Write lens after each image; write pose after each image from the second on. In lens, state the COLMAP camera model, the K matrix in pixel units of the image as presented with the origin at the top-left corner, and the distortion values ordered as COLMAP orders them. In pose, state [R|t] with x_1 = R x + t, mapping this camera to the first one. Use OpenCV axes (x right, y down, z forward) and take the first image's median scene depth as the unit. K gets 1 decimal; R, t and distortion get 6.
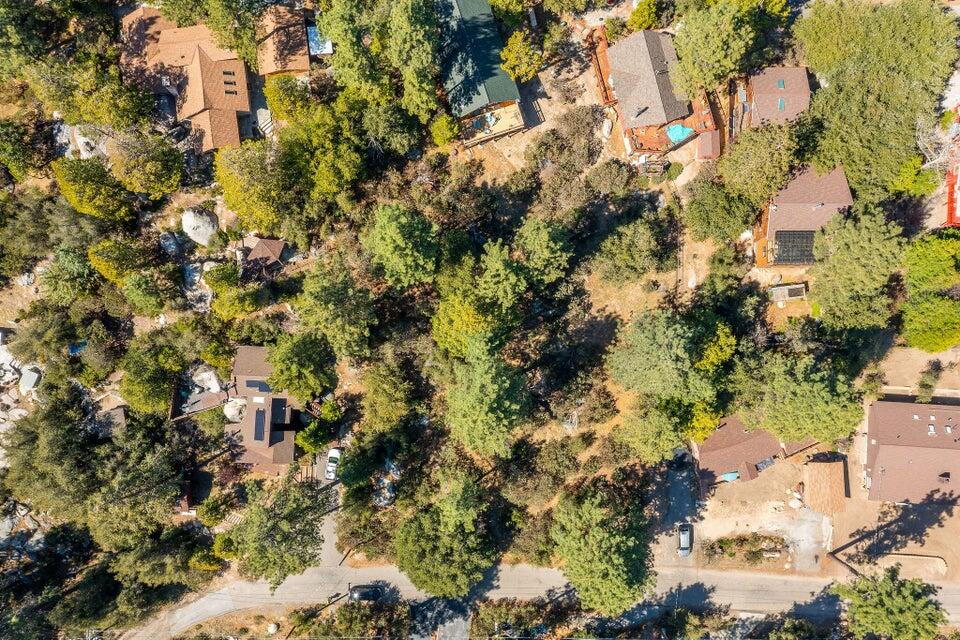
lens RADIAL K [[769.4, 0, 483.7], [0, 769.4, 321.2], [0, 0, 1]] dist [-0.018038, 0.013905]
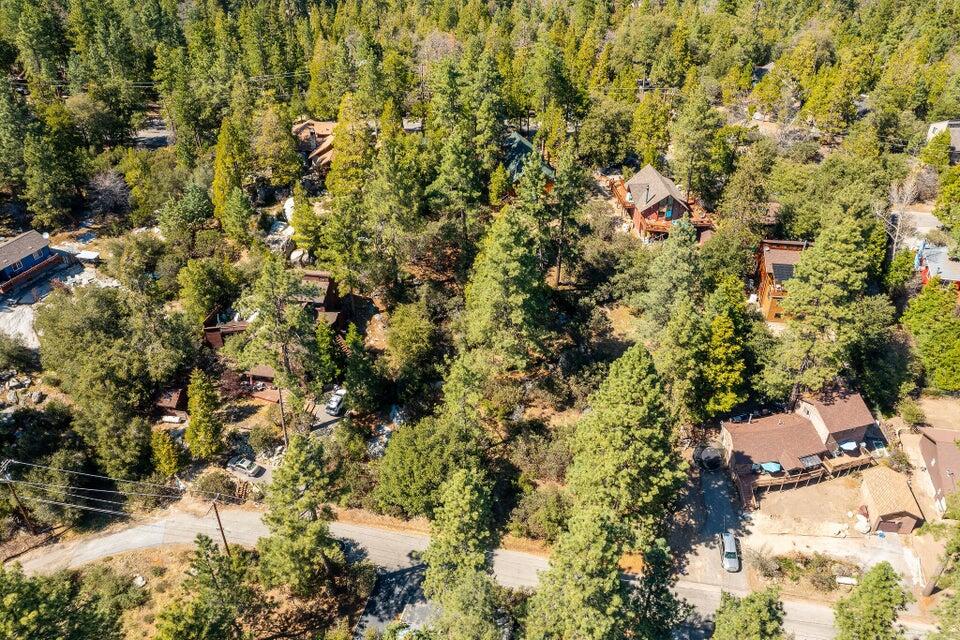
lens RADIAL K [[769.4, 0, 481.3], [0, 769.4, 318.2], [0, 0, 1]] dist [-0.018038, 0.013905]
pose [[0.990219, 0.086642, -0.109358, 0.071859], [-0.139518, 0.610525, -0.779611, 0.801257], [-0.000782, 0.787243, 0.616642, 0.316980]]
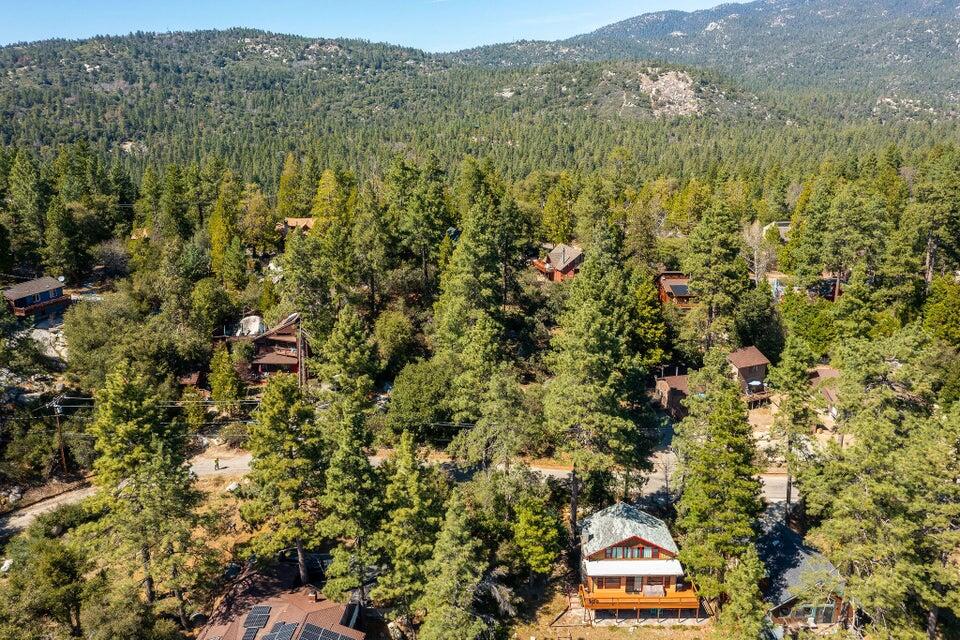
lens RADIAL K [[769.4, 0, 487.4], [0, 769.4, 318.4], [0, 0, 1]] dist [-0.018038, 0.013905]
pose [[0.999245, -0.000108, 0.038852, -0.022666], [0.036943, 0.312303, -0.949264, 1.154087], [-0.012032, 0.949983, 0.312071, 0.542461]]
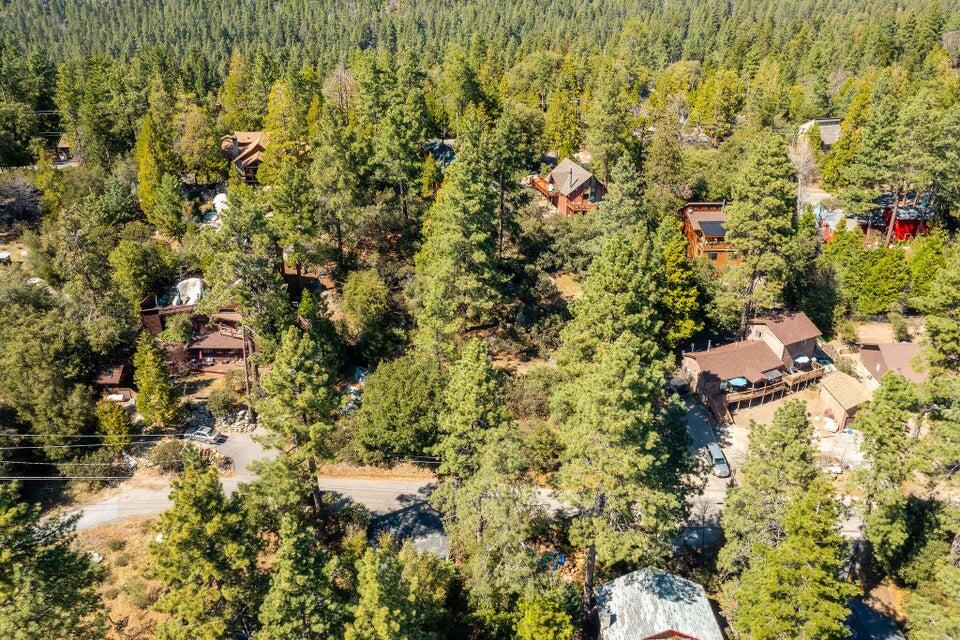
lens RADIAL K [[769.4, 0, 485.1], [0, 769.4, 319.0], [0, 0, 1]] dist [-0.018038, 0.013905]
pose [[0.998837, -0.011980, 0.046703, -0.016585], [0.046590, 0.489146, -0.870957, 0.906717], [-0.012410, 0.872120, 0.489135, 0.484291]]
